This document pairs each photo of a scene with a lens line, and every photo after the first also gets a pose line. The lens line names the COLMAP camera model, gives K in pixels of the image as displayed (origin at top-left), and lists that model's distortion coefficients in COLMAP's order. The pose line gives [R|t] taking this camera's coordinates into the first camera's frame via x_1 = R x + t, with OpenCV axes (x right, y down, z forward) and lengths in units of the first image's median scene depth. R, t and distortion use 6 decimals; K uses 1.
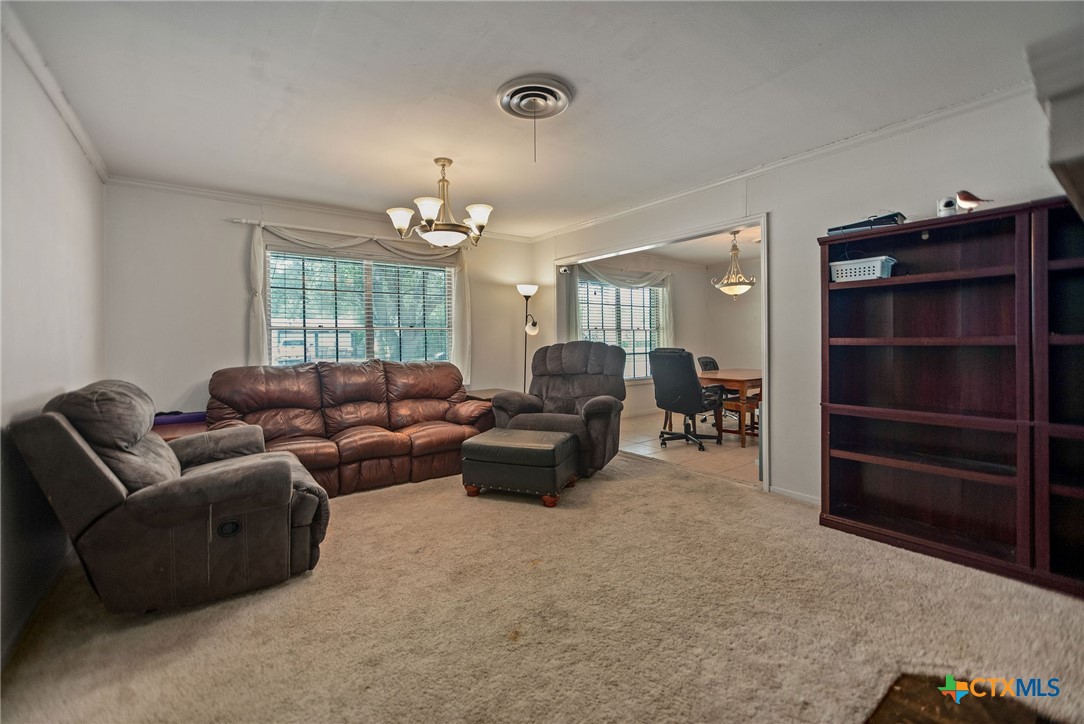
lens RADIAL K [[453.7, 0, 543.1], [0, 453.7, 340.4], [0, 0, 1]] dist [0.000072, 0.000080]
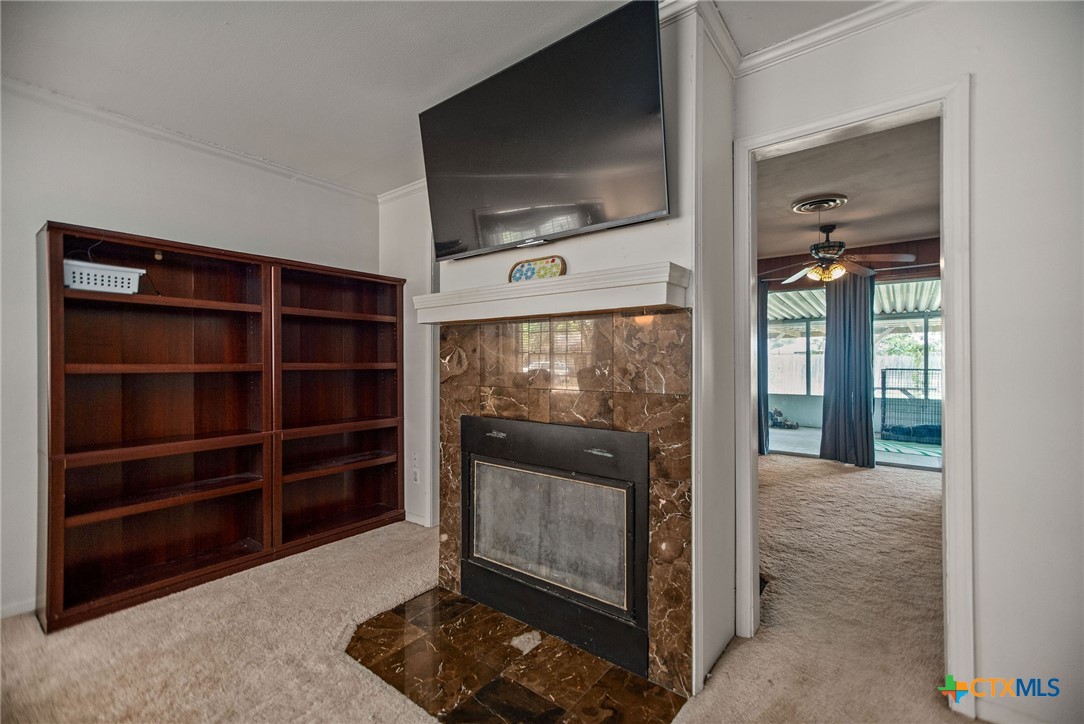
lens RADIAL K [[468.8, 0, 542.0], [0, 468.8, 362.0], [0, 0, 1]] dist [0.003167, 0.000416]
pose [[-0.260066, 0.011174, 0.965526, -0.303789], [0.004168, 0.999937, -0.010450, 0.002800], [-0.965582, 0.001307, -0.260096, 0.490827]]
